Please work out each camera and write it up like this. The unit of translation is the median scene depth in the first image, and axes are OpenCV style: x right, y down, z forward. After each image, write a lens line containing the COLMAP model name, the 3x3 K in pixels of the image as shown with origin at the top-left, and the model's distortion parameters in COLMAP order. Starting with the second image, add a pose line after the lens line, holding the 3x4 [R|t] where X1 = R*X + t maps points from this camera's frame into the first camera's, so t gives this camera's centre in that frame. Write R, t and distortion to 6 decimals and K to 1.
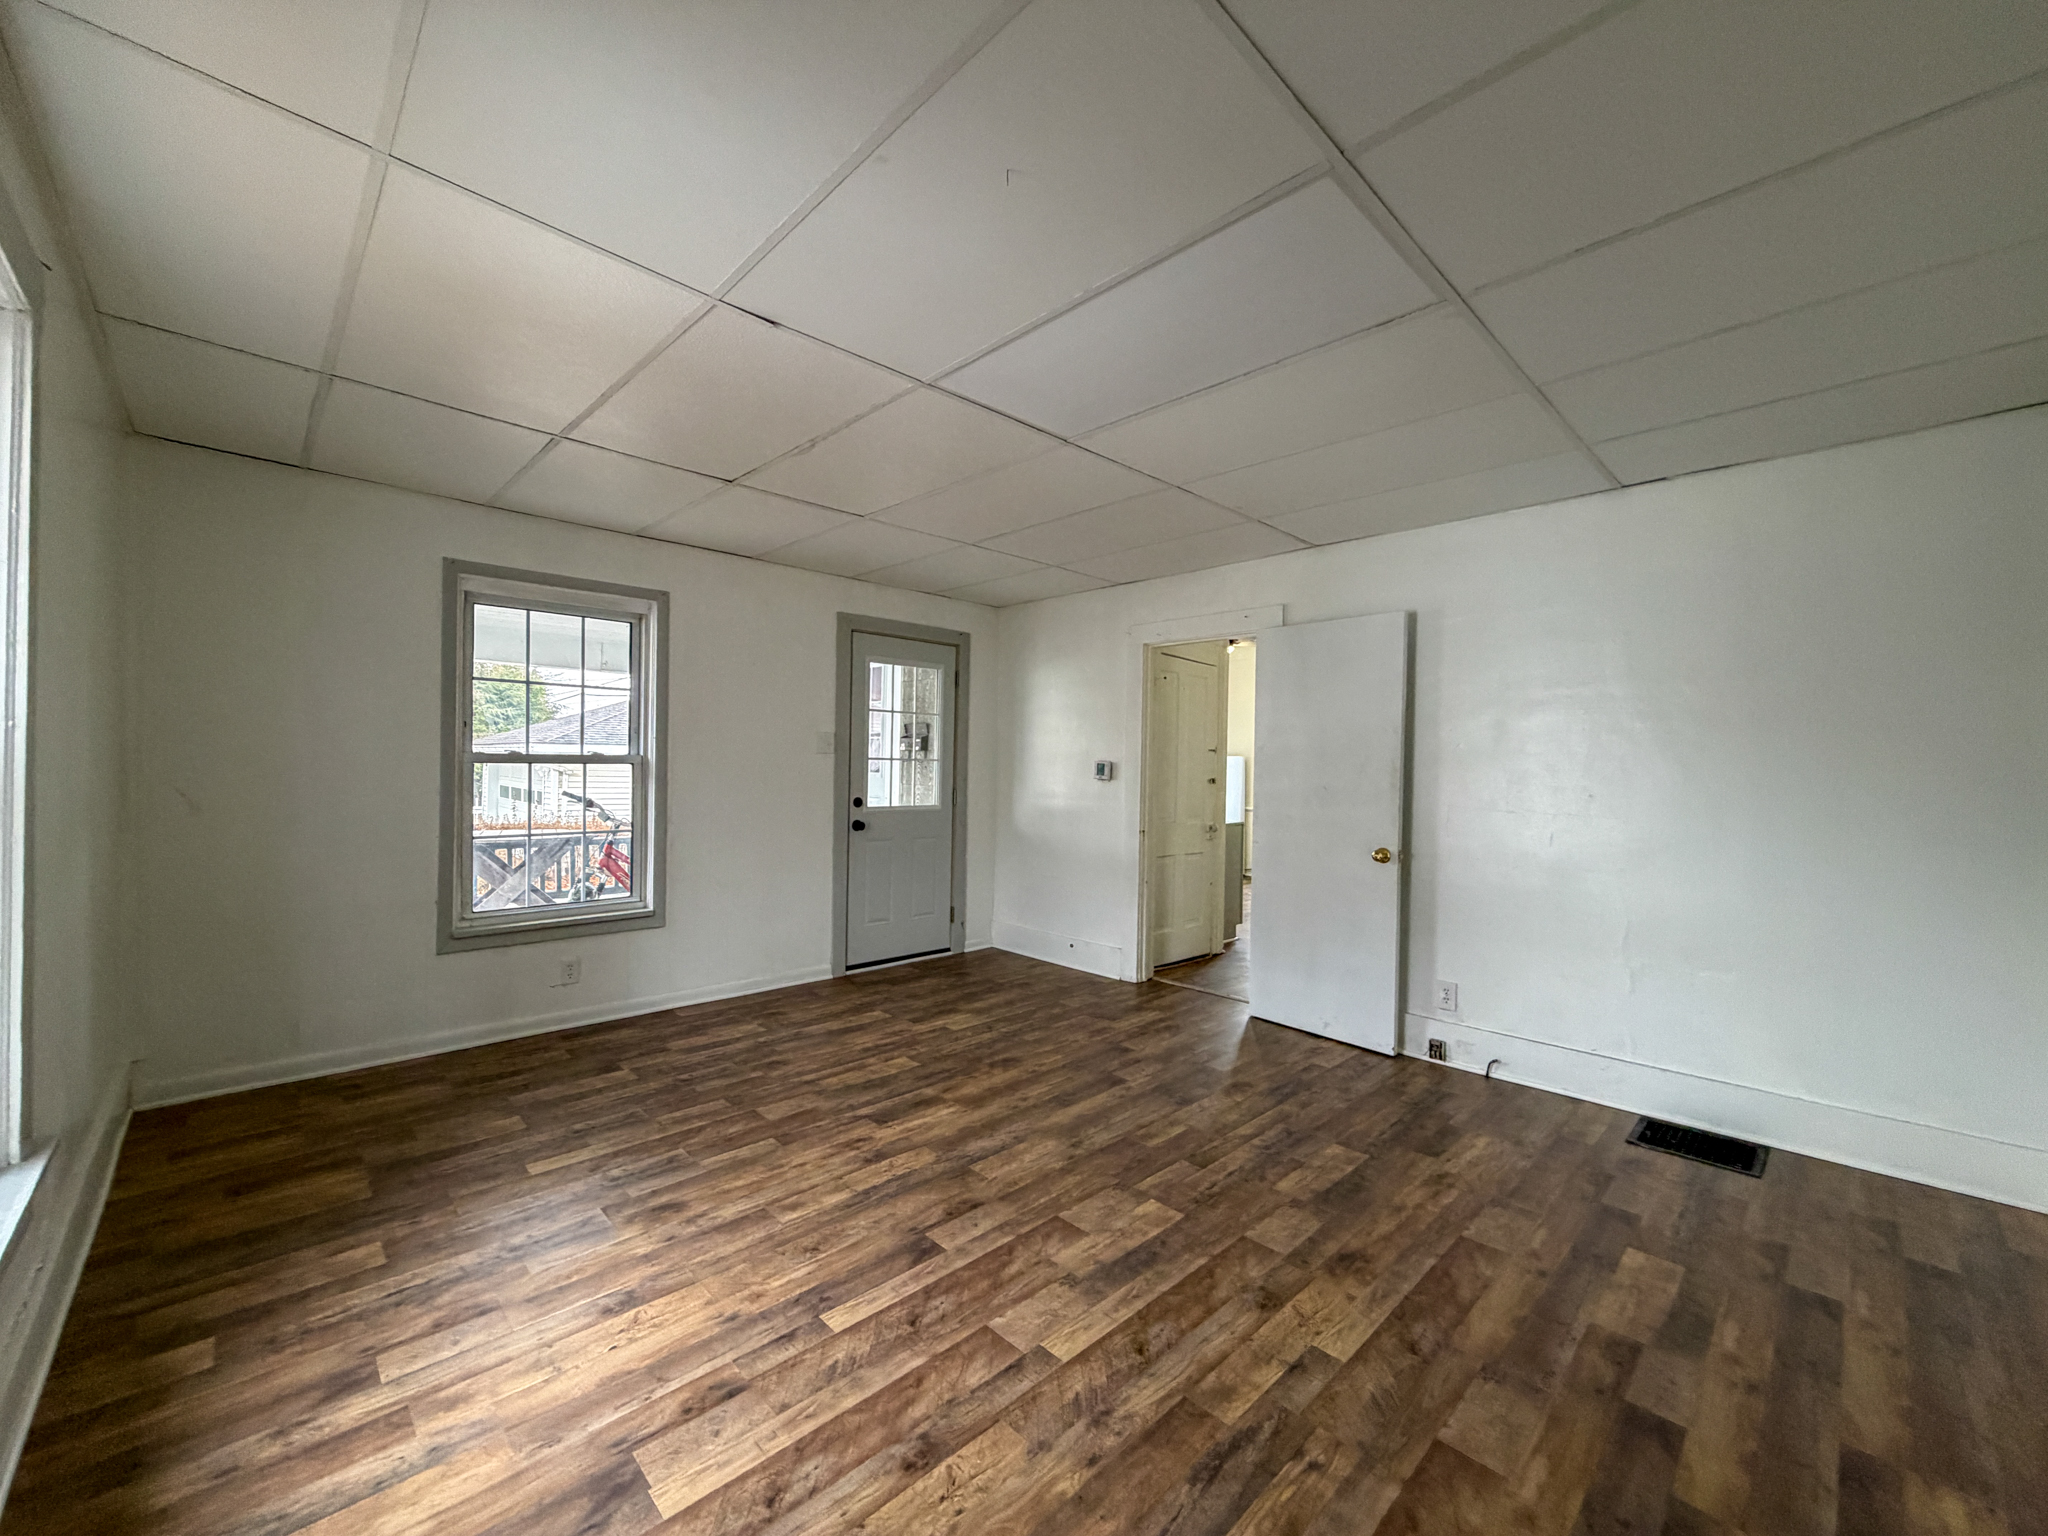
lens RADIAL K [[810.9, 0, 1024.7], [0, 810.9, 765.4], [0, 0, 1]] dist [-0.001735, -0.000378]
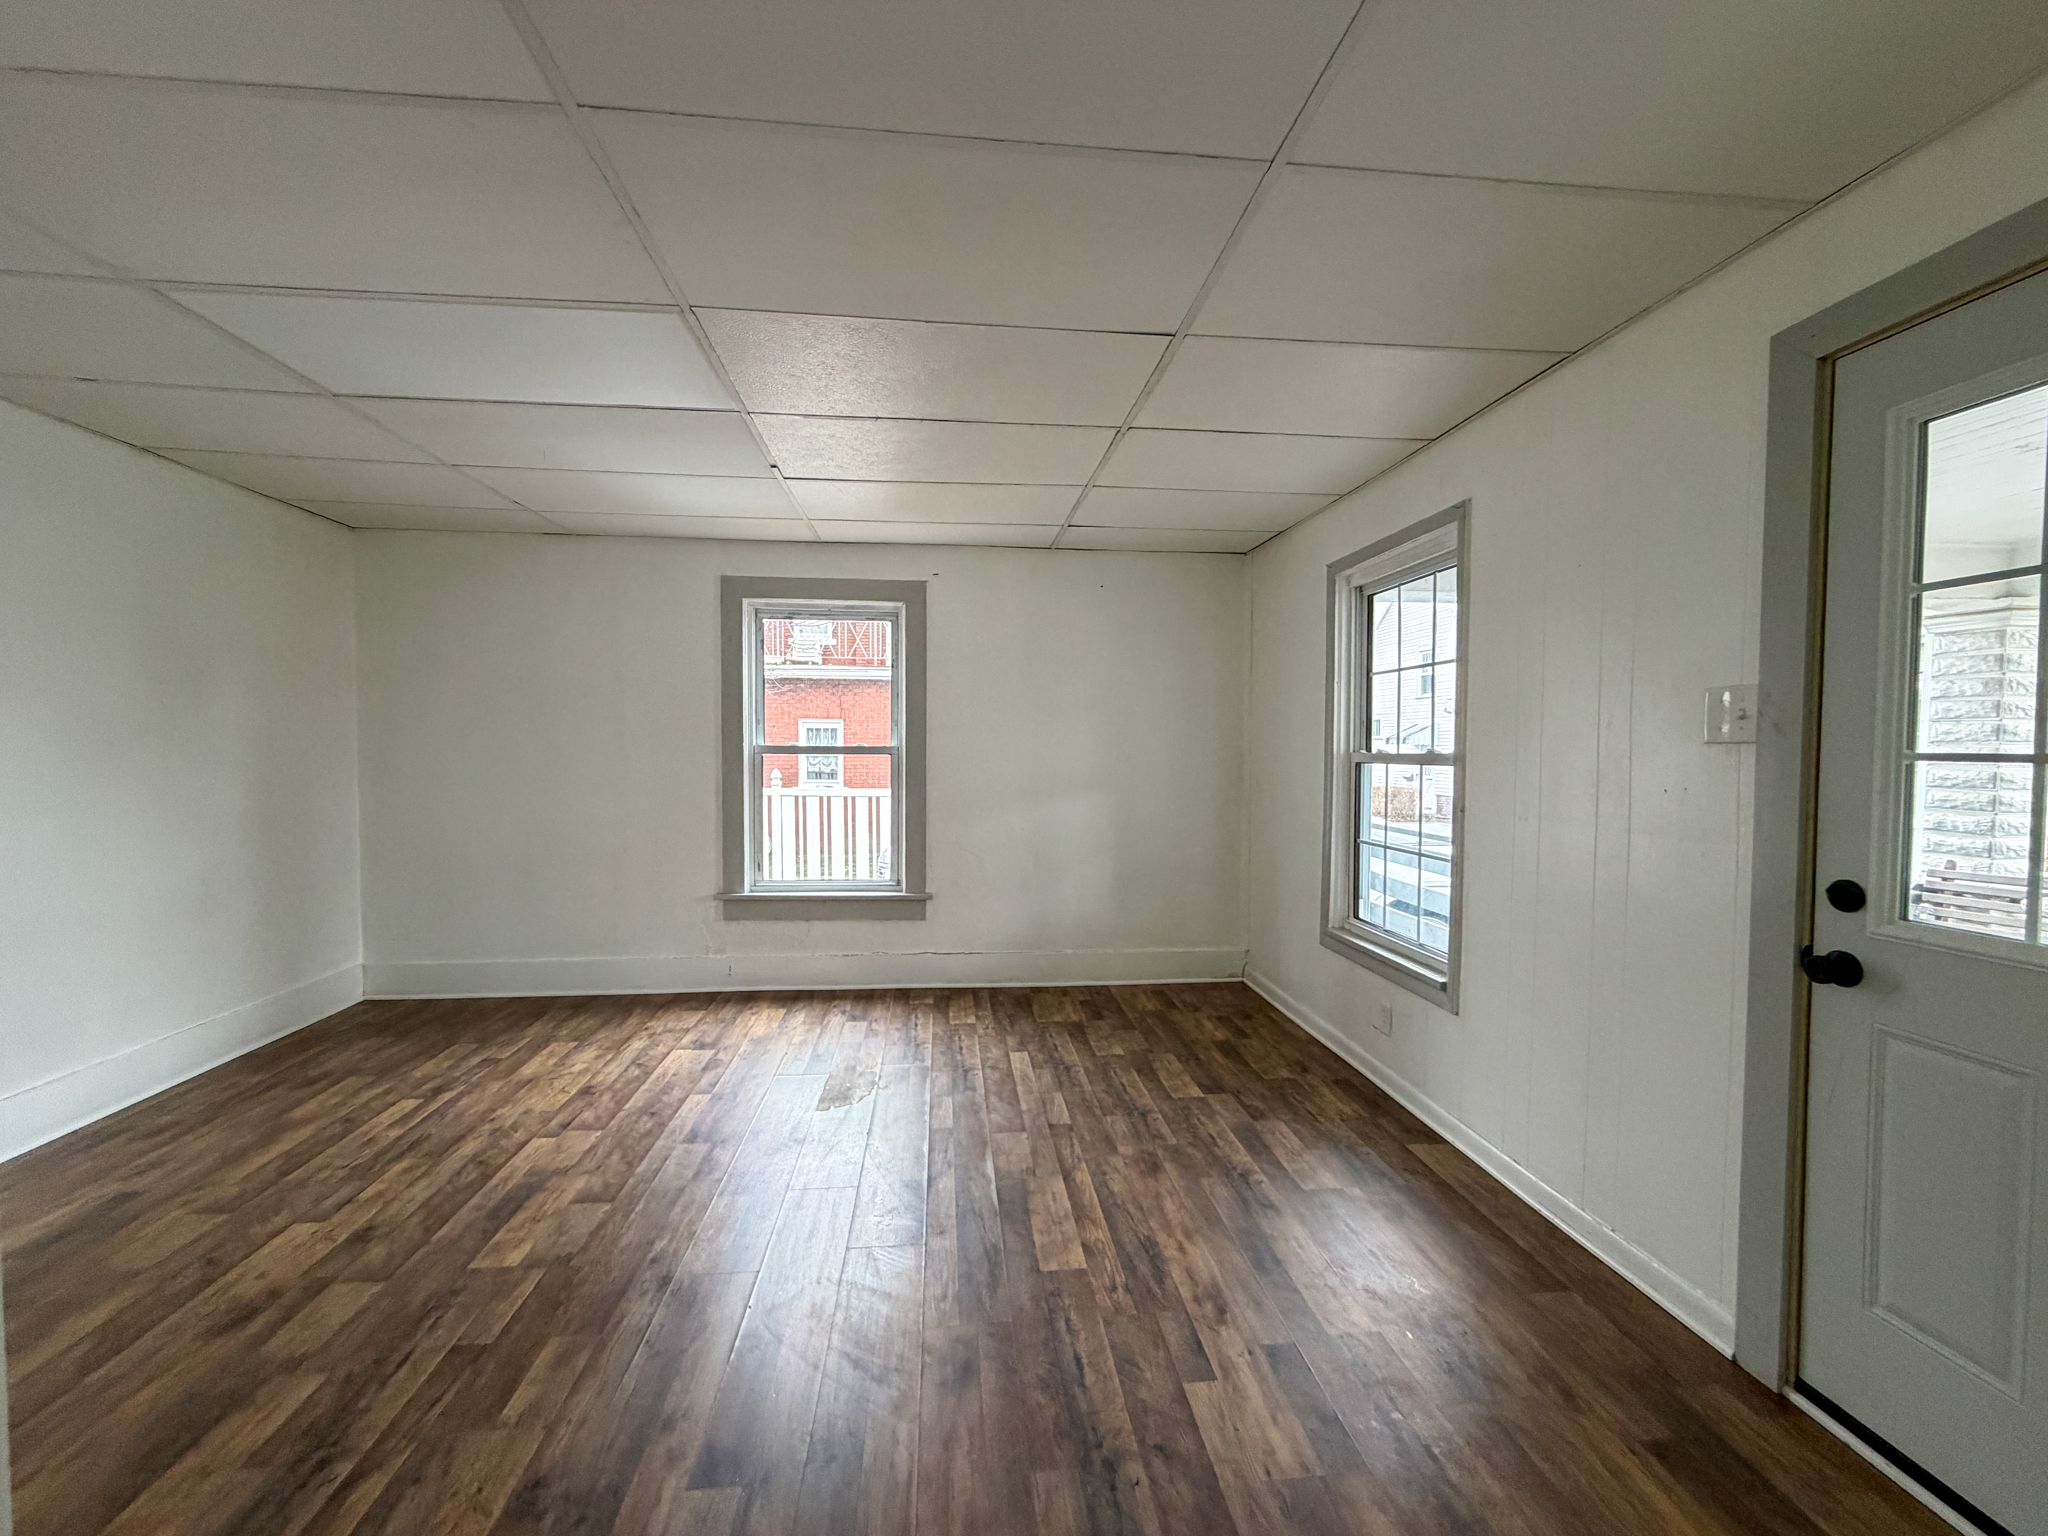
lens RADIAL K [[810.9, 0, 1020.0], [0, 810.9, 775.0], [0, 0, 1]] dist [-0.001735, -0.000378]
pose [[-0.623777, 0.008672, -0.781554, 0.552048], [-0.015941, 0.999589, 0.023814, -0.009722], [0.781440, 0.027314, -0.623382, 2.185860]]
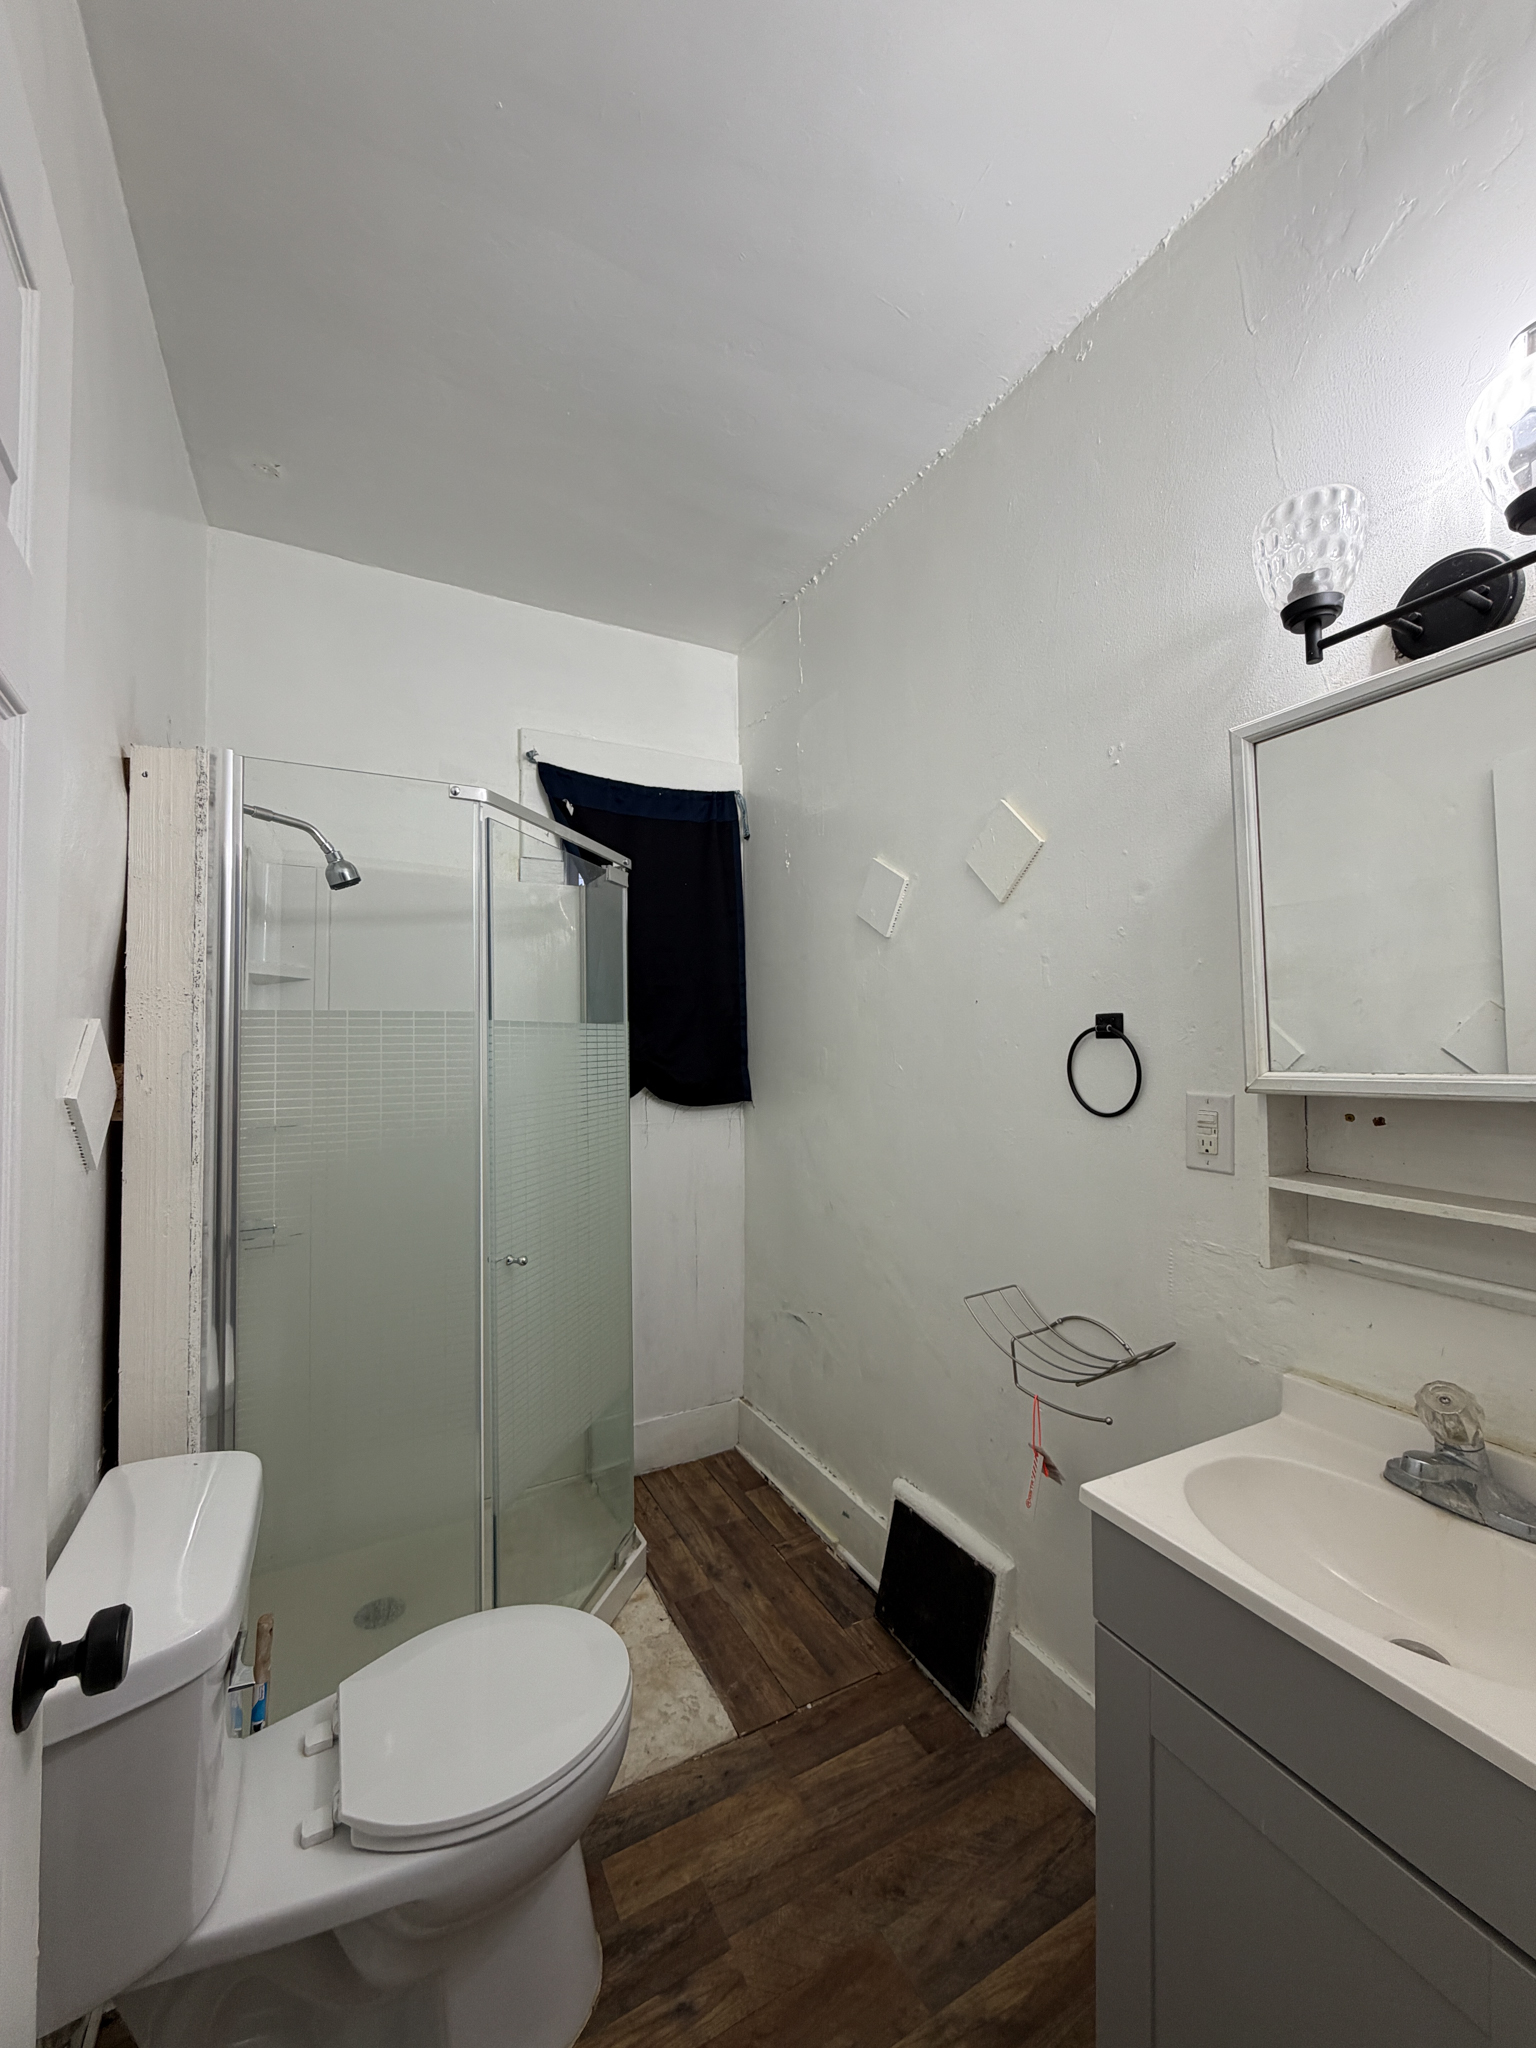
lens RADIAL K [[810.9, 0, 763.5], [0, 810.9, 1024.8], [0, 0, 1]] dist [-0.001735, -0.000378]
pose [[0.278773, -0.025063, 0.960030, -0.847823], [0.005336, 0.999684, 0.024549, -0.092629], [-0.960342, -0.001721, 0.278819, 0.410635]]
